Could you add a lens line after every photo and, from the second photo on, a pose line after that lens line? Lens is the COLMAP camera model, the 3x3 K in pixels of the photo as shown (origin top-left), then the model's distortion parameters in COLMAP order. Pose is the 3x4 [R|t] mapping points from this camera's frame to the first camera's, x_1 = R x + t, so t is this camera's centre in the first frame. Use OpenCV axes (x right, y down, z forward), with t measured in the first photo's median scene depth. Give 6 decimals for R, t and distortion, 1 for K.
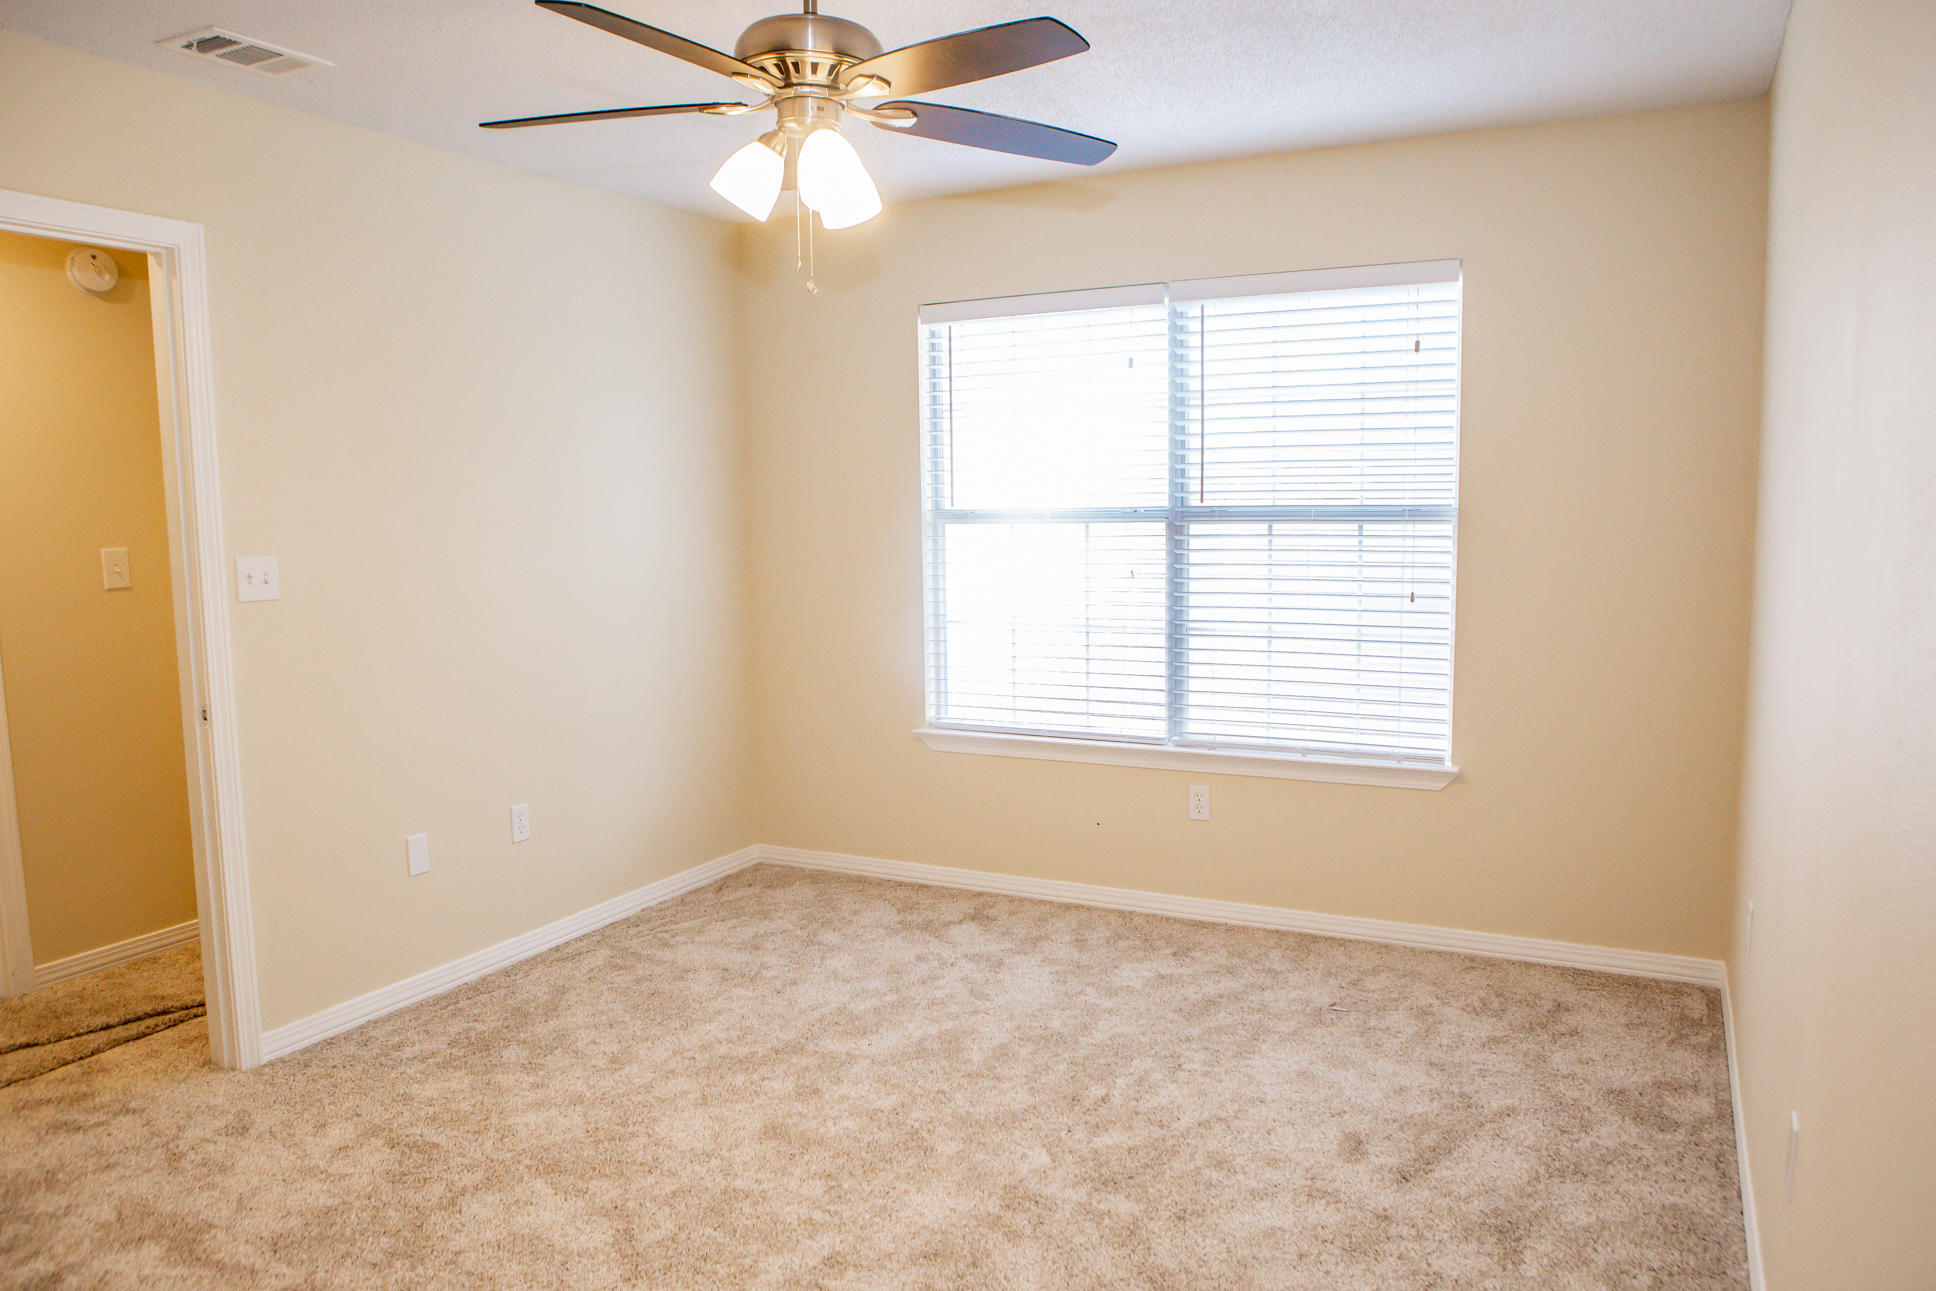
lens RADIAL K [[1359.8, 0, 967.1], [0, 1359.8, 664.2], [0, 0, 1]] dist [-0.113849, 0.088635]
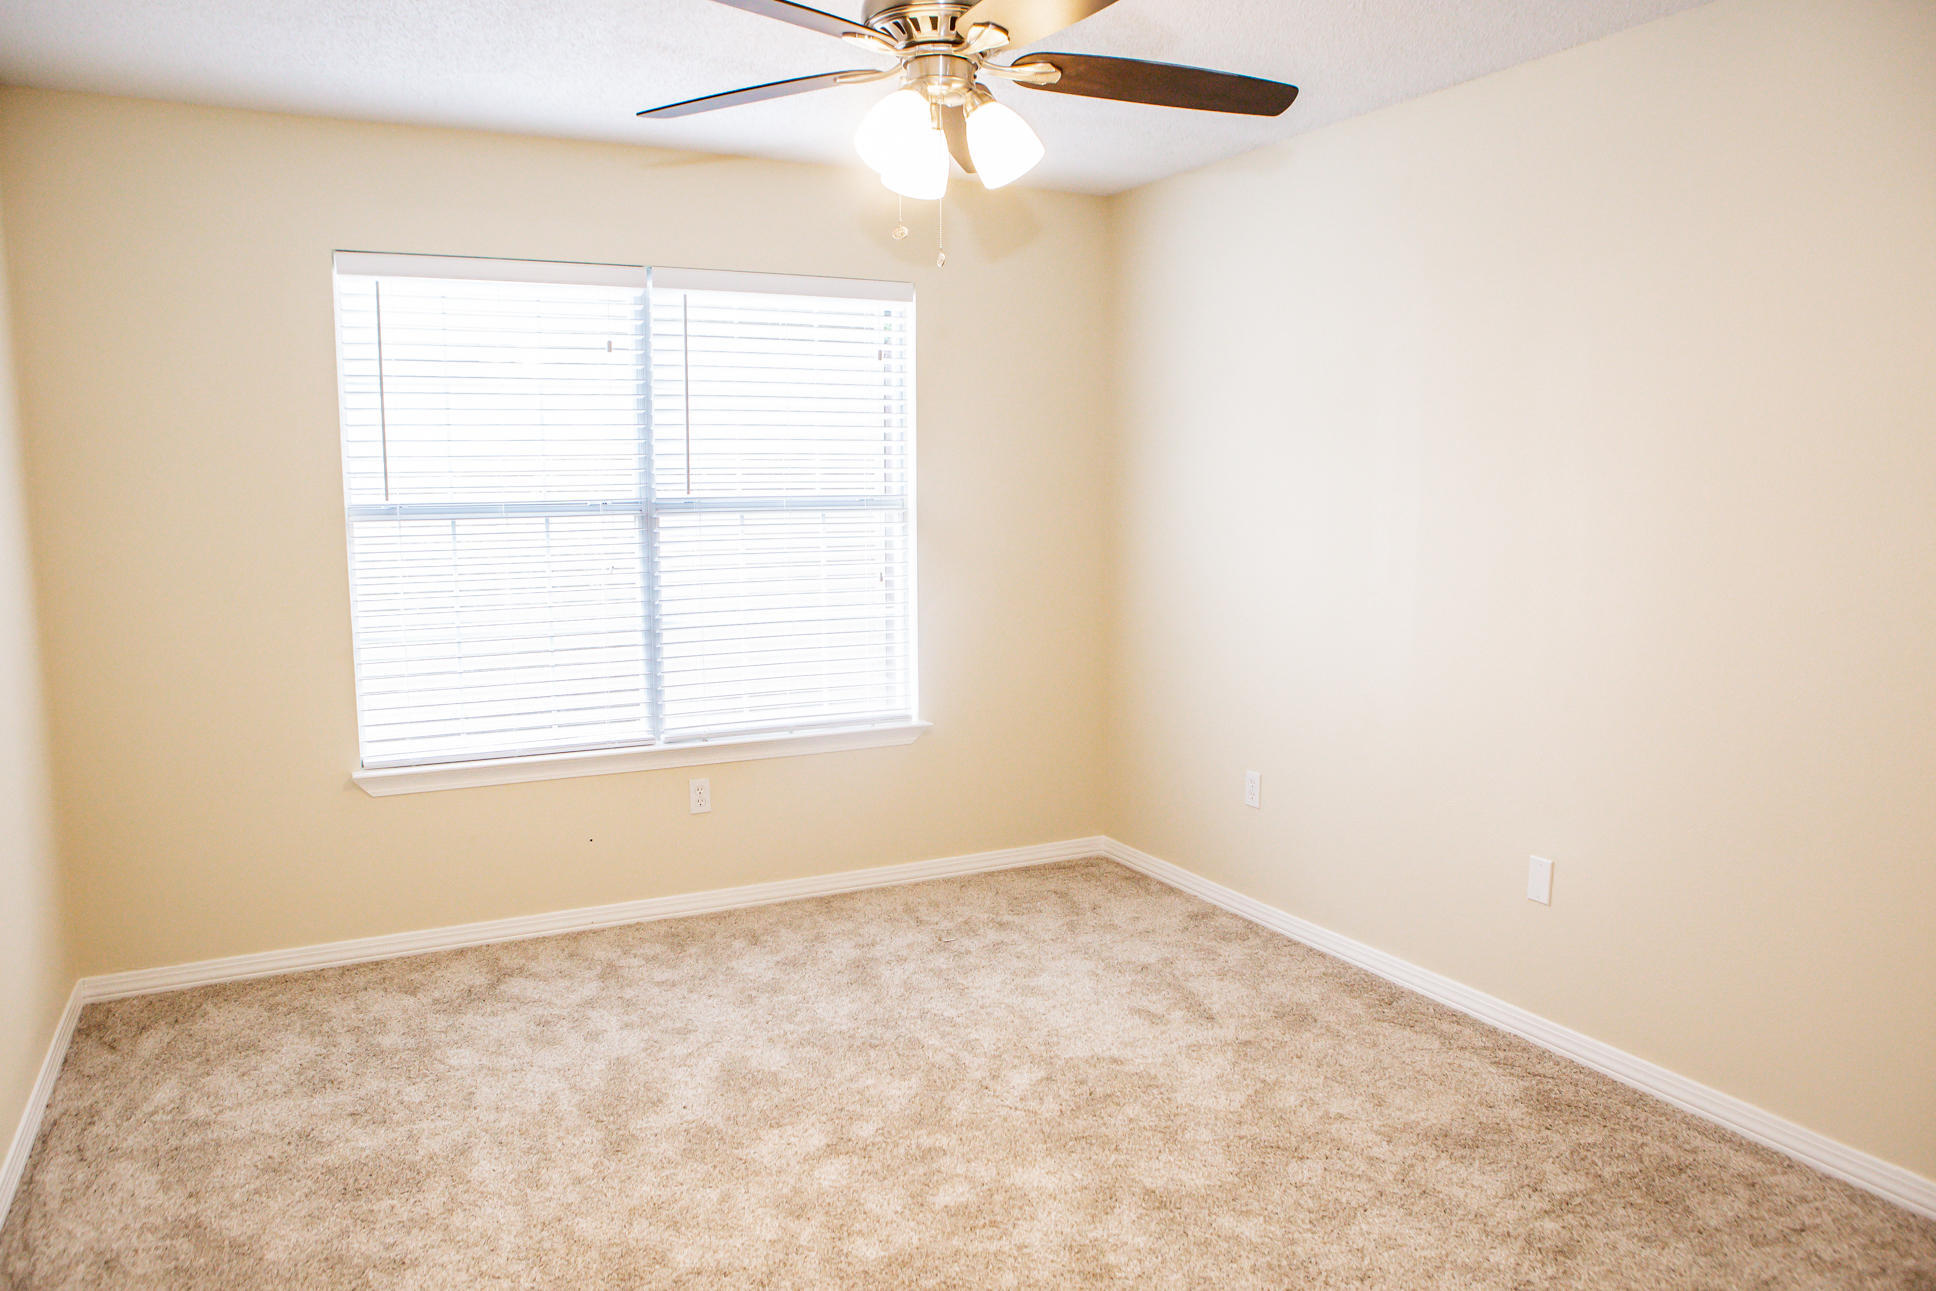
lens RADIAL K [[1359.8, 0, 967.1], [0, 1359.8, 664.2], [0, 0, 1]] dist [-0.113849, 0.088635]
pose [[0.576308, -0.095629, 0.811618, -0.533092], [0.096184, 0.994165, 0.048841, -0.024461], [-0.811553, 0.049917, 0.582143, 0.269026]]
